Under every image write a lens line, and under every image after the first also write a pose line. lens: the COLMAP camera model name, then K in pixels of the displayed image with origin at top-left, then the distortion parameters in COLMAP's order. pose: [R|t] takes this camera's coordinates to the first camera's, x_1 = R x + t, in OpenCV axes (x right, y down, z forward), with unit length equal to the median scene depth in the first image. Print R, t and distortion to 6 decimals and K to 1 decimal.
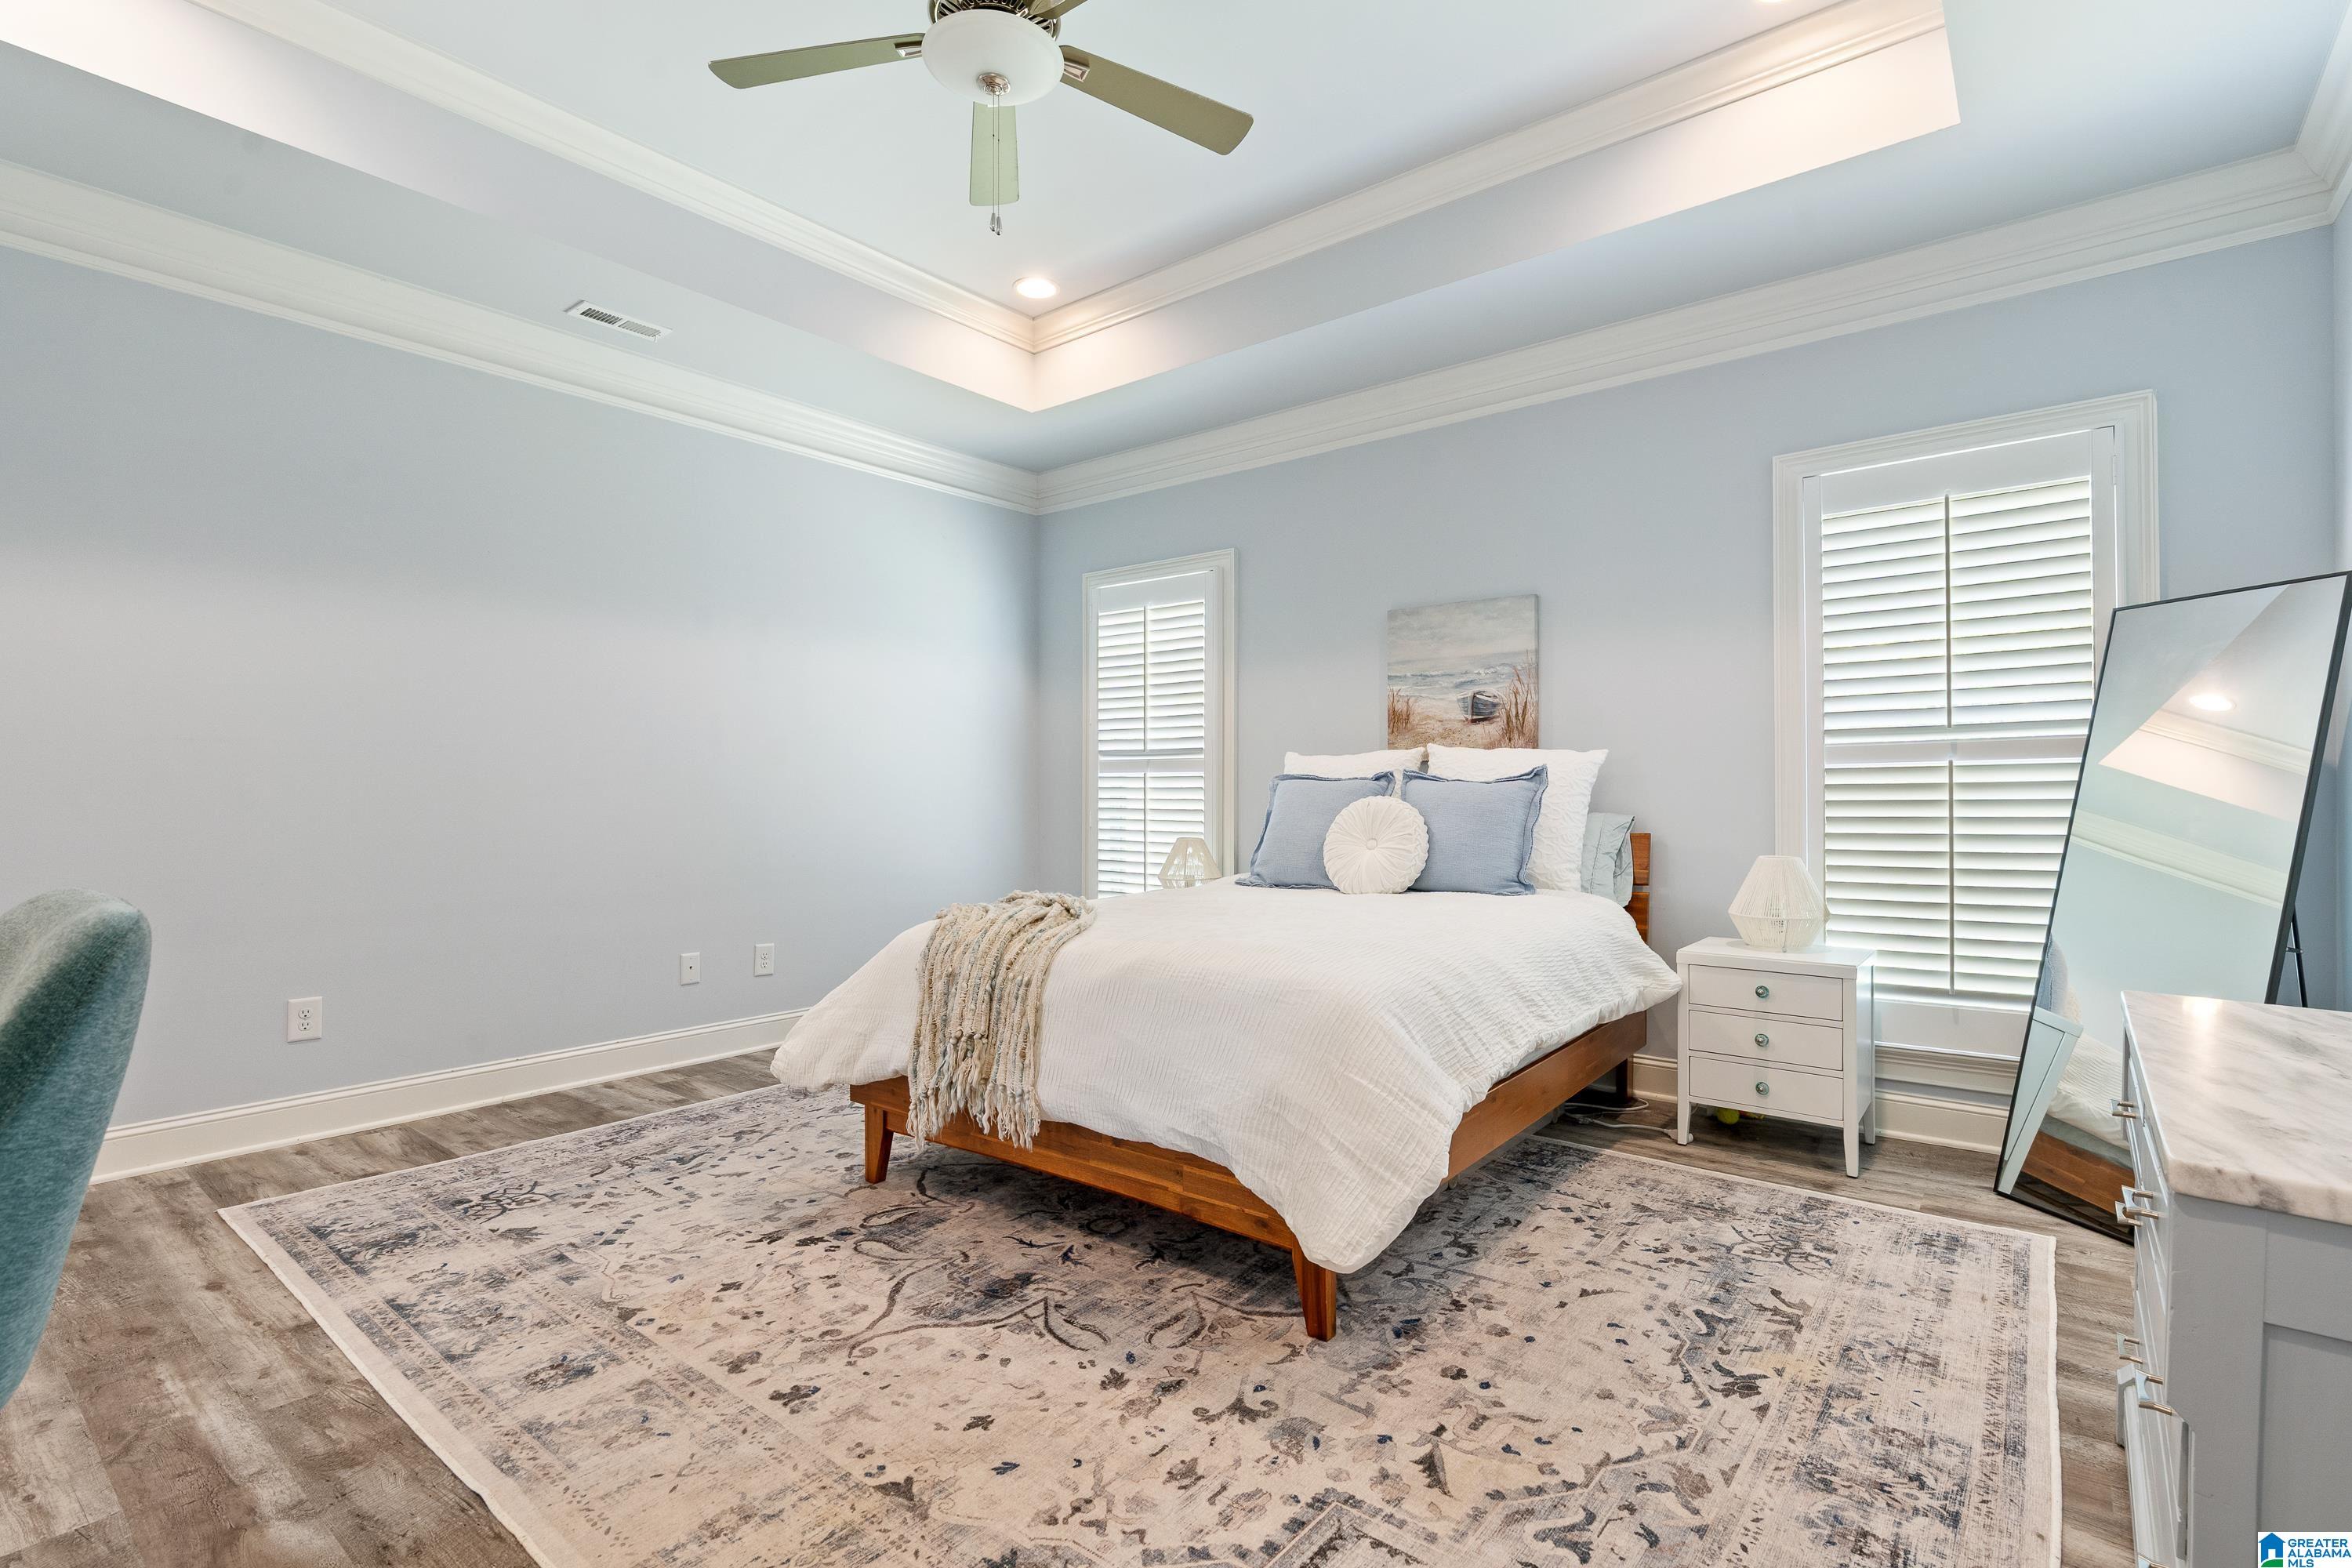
lens RADIAL K [[1087.2, 0, 1173.0], [0, 1087.2, 795.7], [0, 0, 1]] dist [-0.010614, -0.000353]
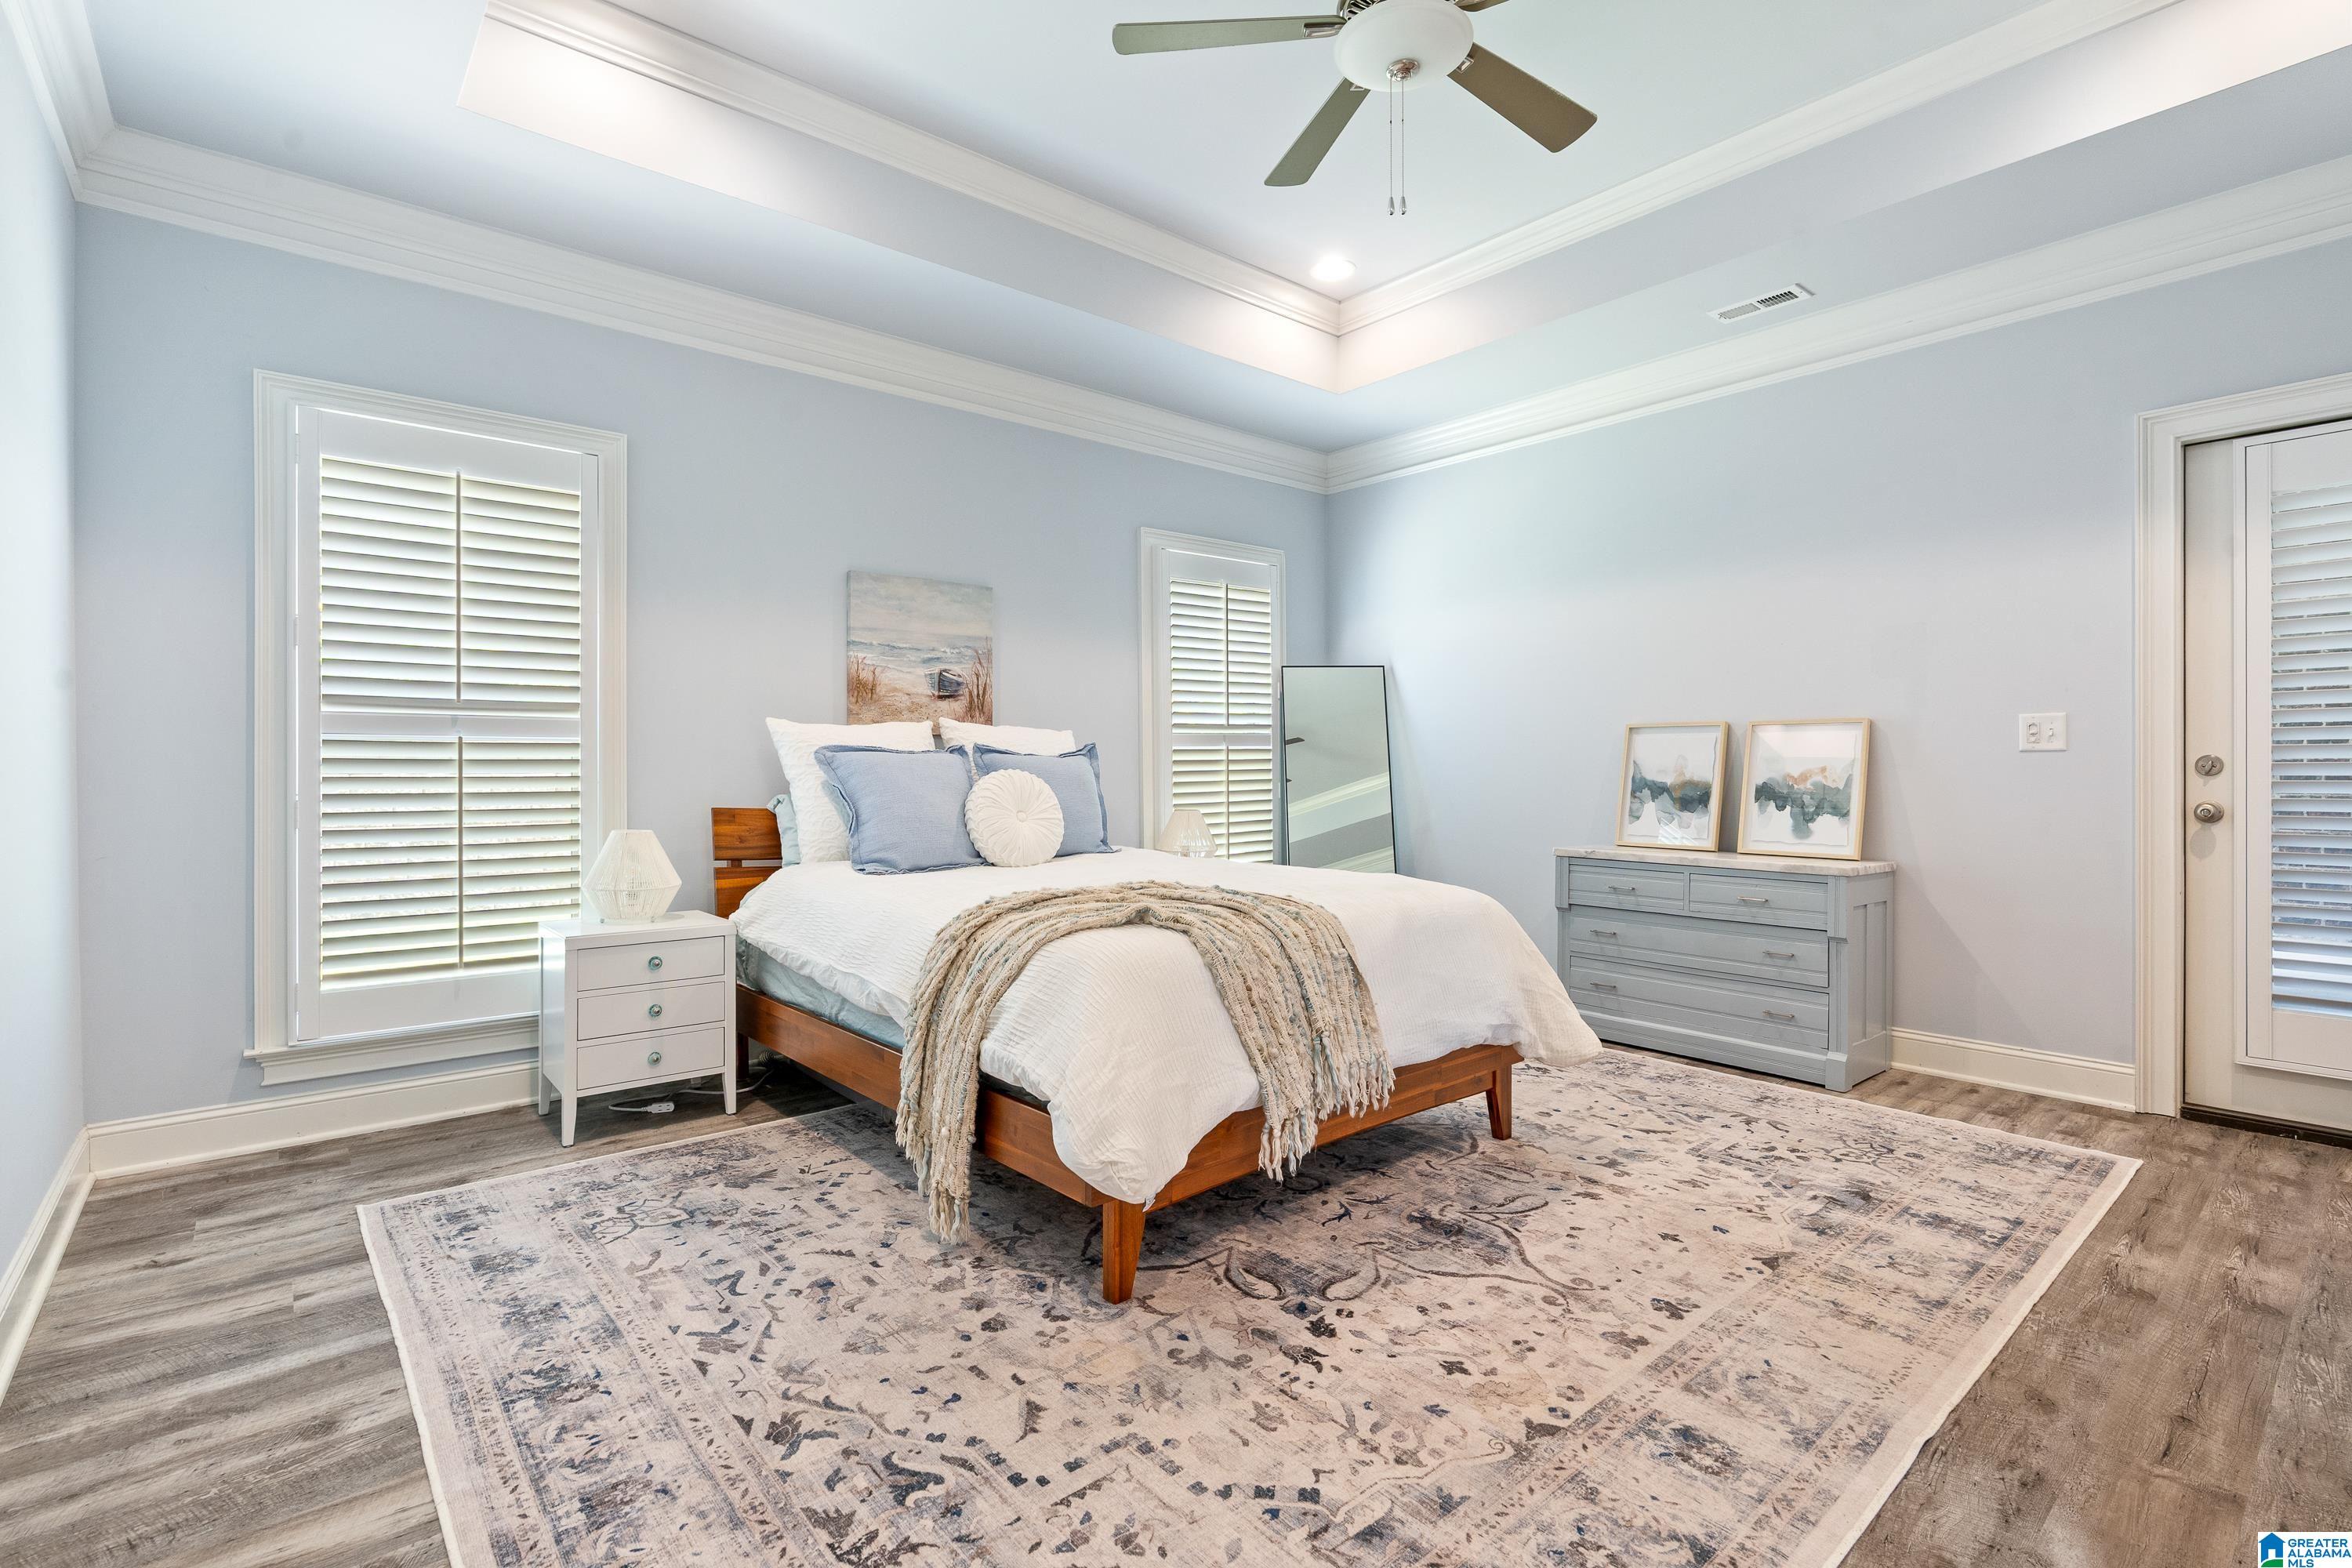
lens RADIAL K [[1087.2, 0, 1170.4], [0, 1087.2, 768.0], [0, 0, 1]] dist [-0.010614, -0.000353]
pose [[0.192495, -0.002342, 0.981295, -1.131736], [0.007770, 0.999969, 0.000862, -0.000773], [-0.981267, 0.007459, 0.192507, 0.951413]]
